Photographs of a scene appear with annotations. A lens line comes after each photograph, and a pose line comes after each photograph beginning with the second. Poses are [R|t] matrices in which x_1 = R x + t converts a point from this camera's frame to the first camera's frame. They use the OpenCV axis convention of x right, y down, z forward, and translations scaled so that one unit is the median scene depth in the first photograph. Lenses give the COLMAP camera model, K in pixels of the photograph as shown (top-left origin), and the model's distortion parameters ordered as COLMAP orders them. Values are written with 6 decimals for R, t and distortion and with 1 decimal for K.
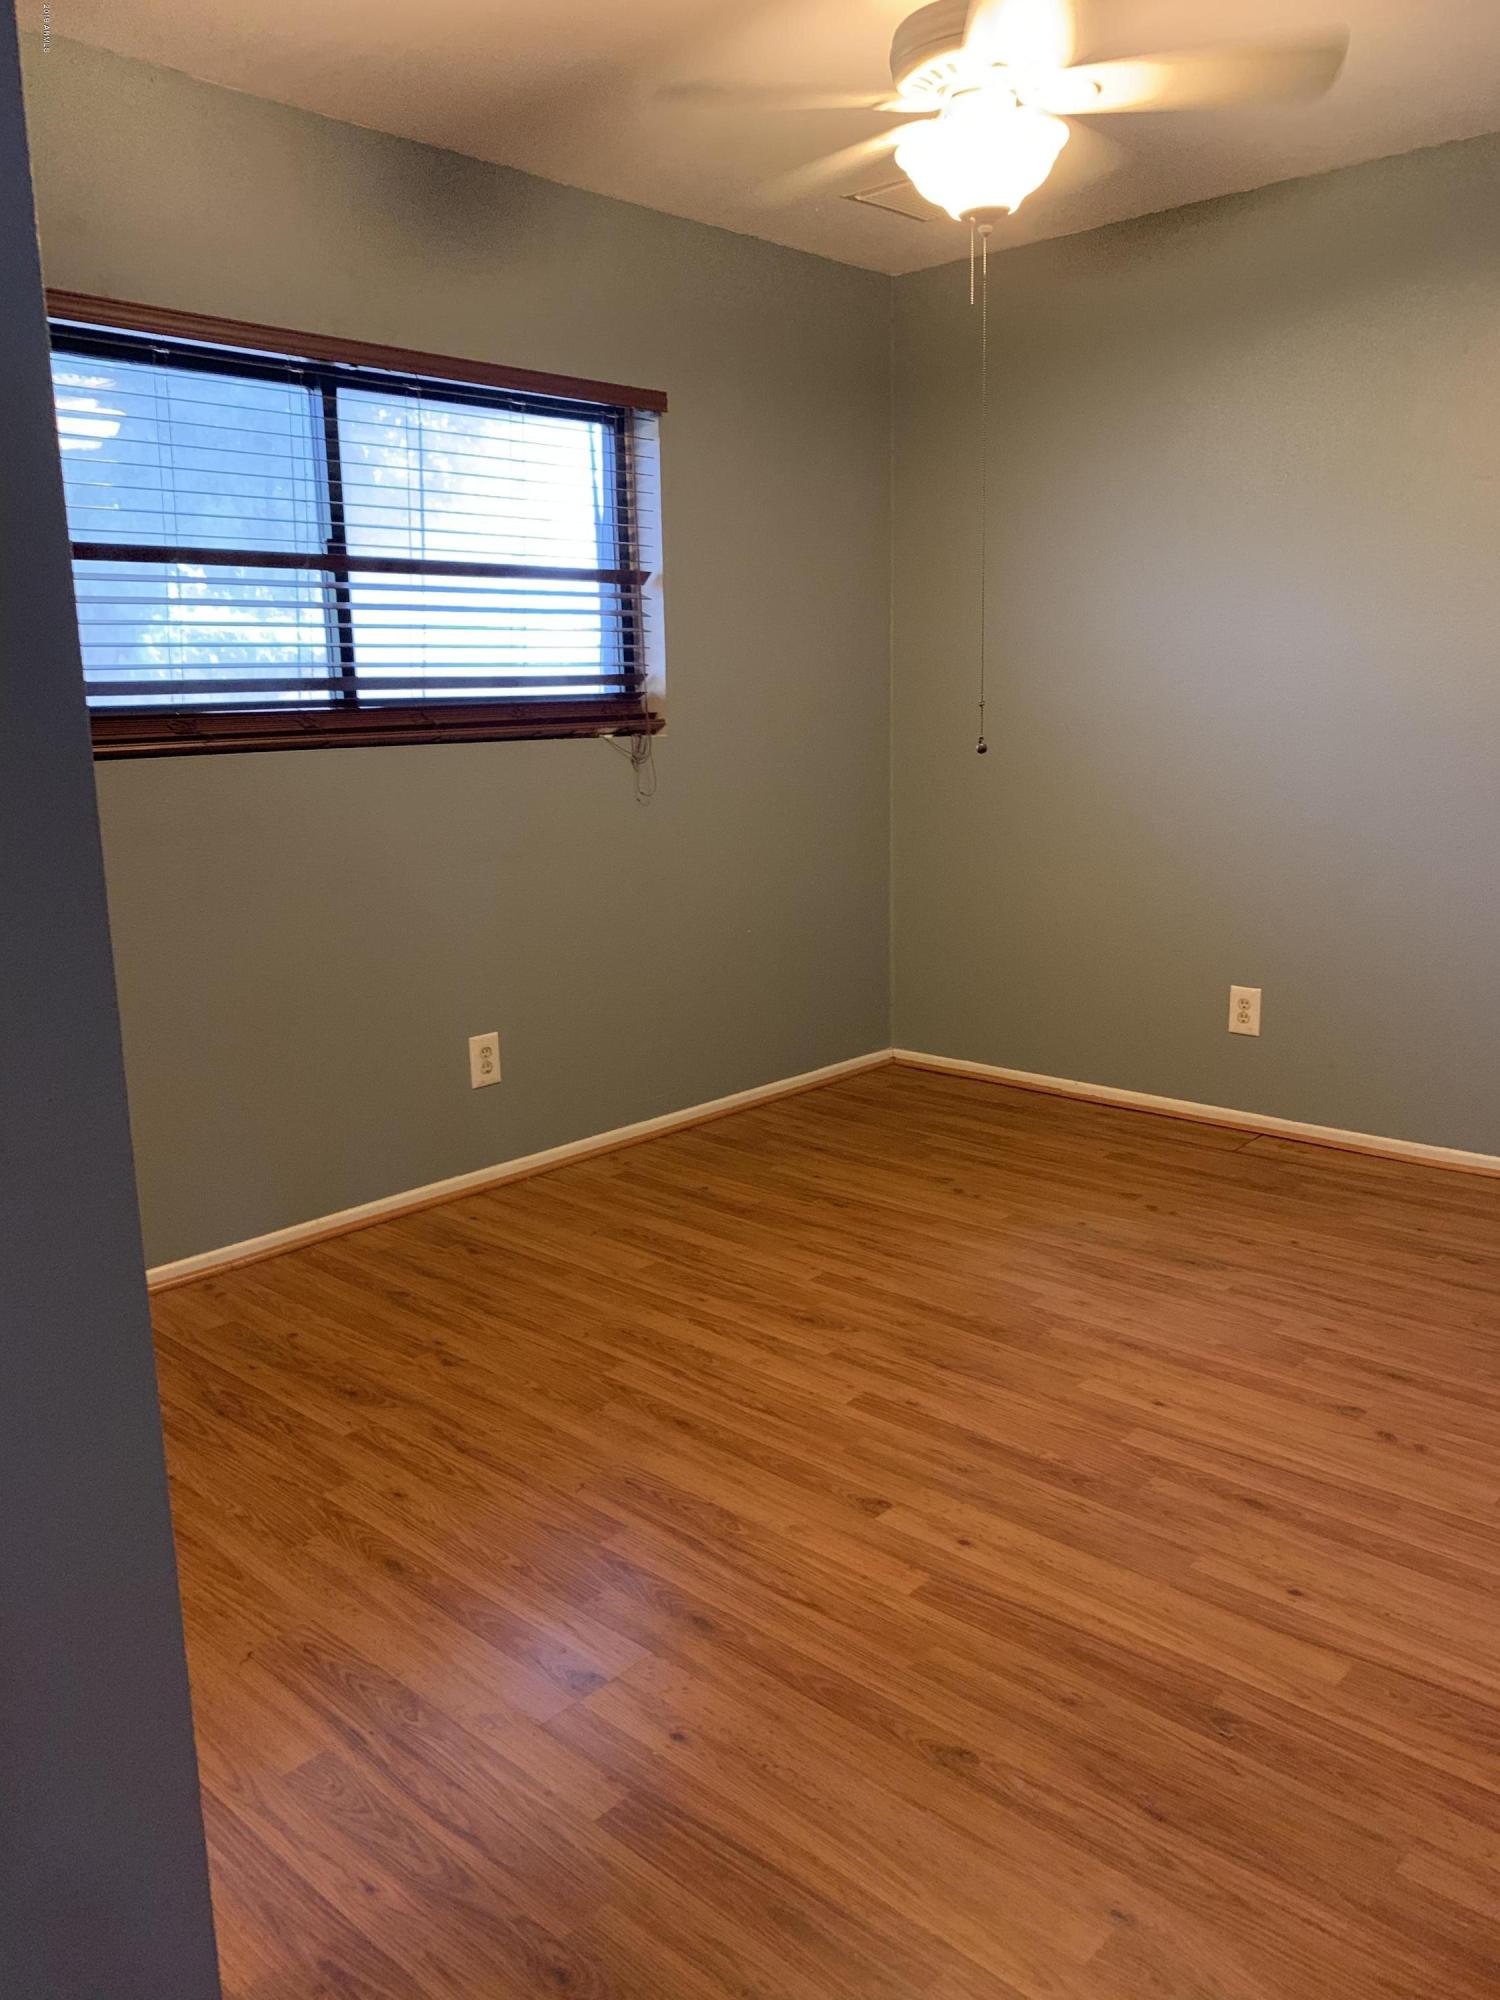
lens RADIAL K [[1542.9, 0, 745.2], [0, 1542.9, 977.4], [0, 0, 1]] dist [0.012668, 0.000264]
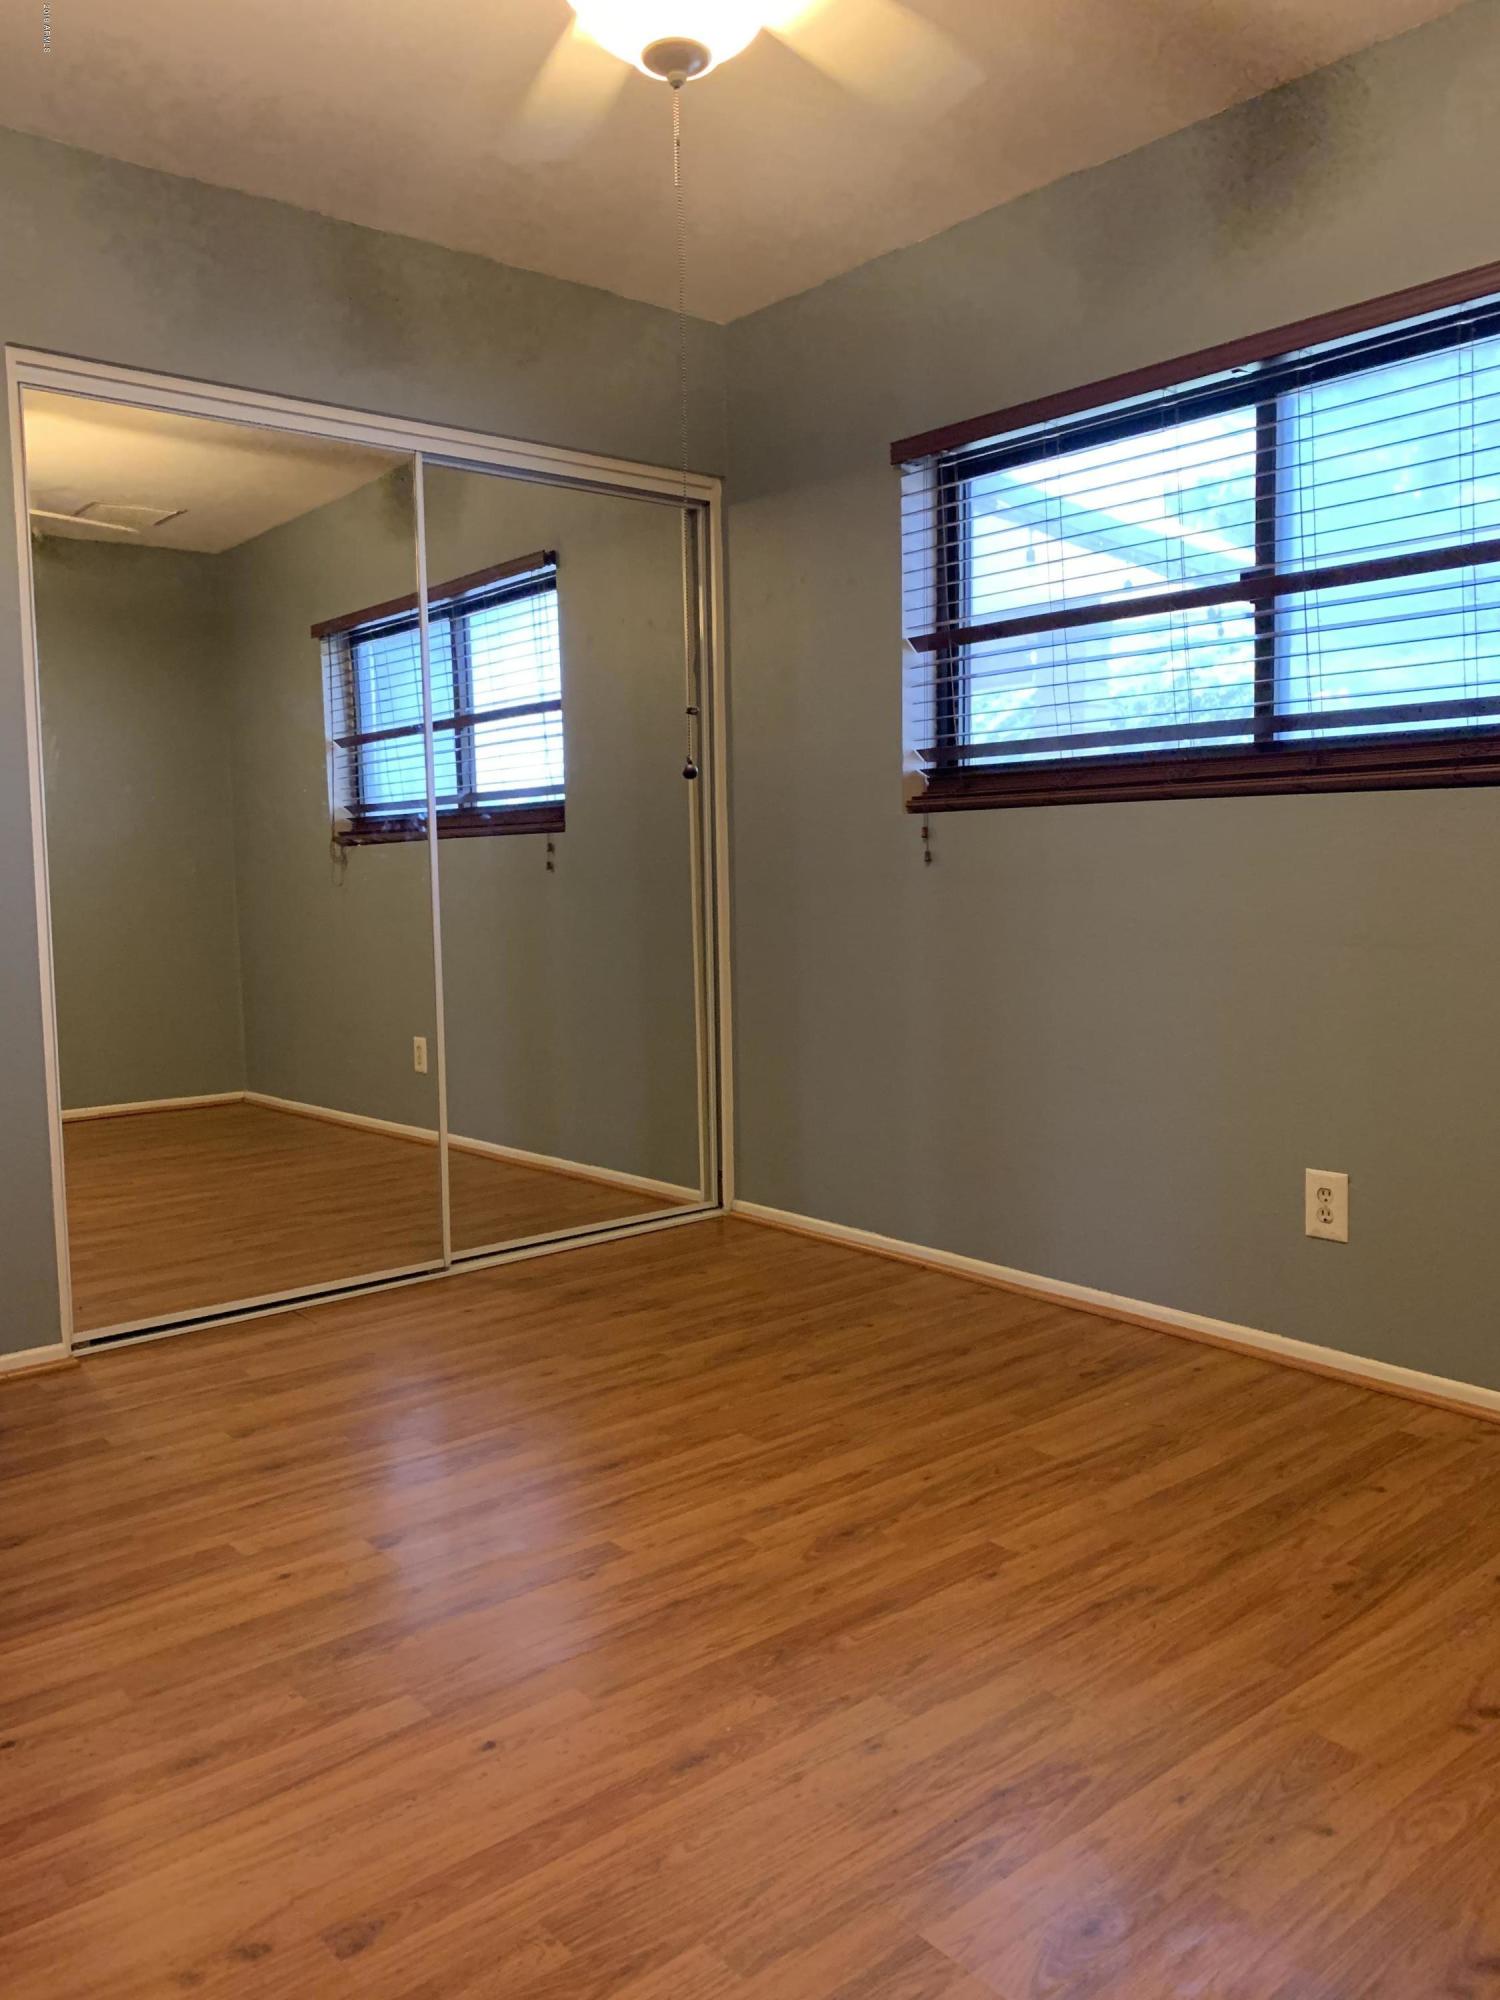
lens RADIAL K [[1542.9, 0, 745.2], [0, 1542.9, 977.4], [0, 0, 1]] dist [0.012668, 0.000264]
pose [[-0.117853, 0.104119, -0.987557, 0.699476], [-0.170553, 0.977588, 0.123422, -0.117031], [0.978275, 0.182976, -0.097454, 0.889796]]
